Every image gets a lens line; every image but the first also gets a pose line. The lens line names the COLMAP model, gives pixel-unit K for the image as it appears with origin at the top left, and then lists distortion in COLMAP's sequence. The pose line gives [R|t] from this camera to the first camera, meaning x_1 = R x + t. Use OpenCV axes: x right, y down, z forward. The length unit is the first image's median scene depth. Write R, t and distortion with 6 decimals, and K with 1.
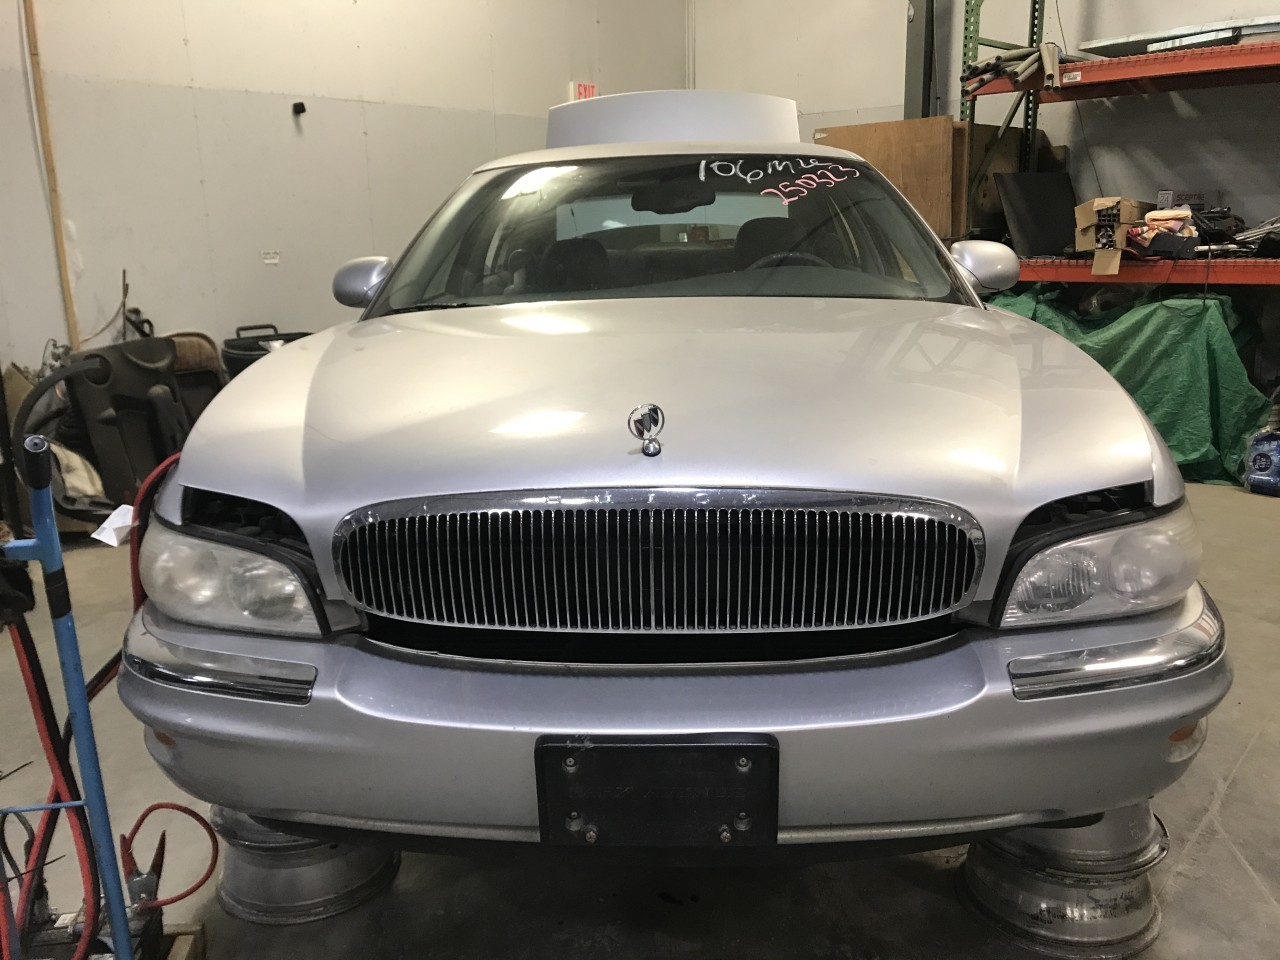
lens RADIAL K [[1025.0, 0, 640.0], [0, 1025.0, 480.0], [0, 0, 1]] dist [0.046022, -0.044296]
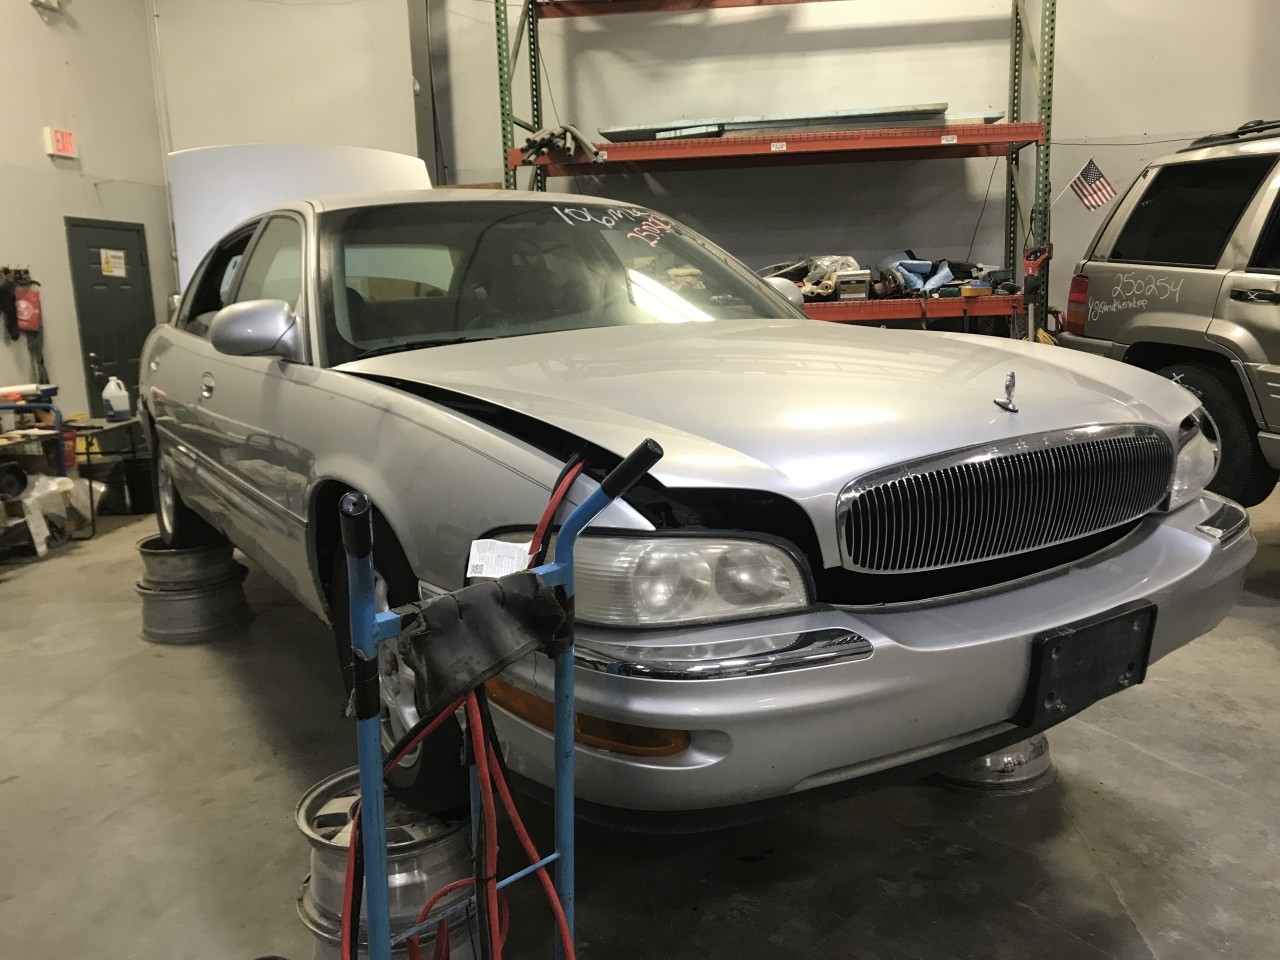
lens RADIAL K [[1025.0, 0, 640.0], [0, 1025.0, 480.0], [0, 0, 1]] dist [0.046022, -0.044296]
pose [[0.836841, -0.114625, 0.535311, -0.227009], [0.148706, 0.988663, -0.020770, 0.003532], [-0.526861, 0.096985, 0.844400, 0.034808]]
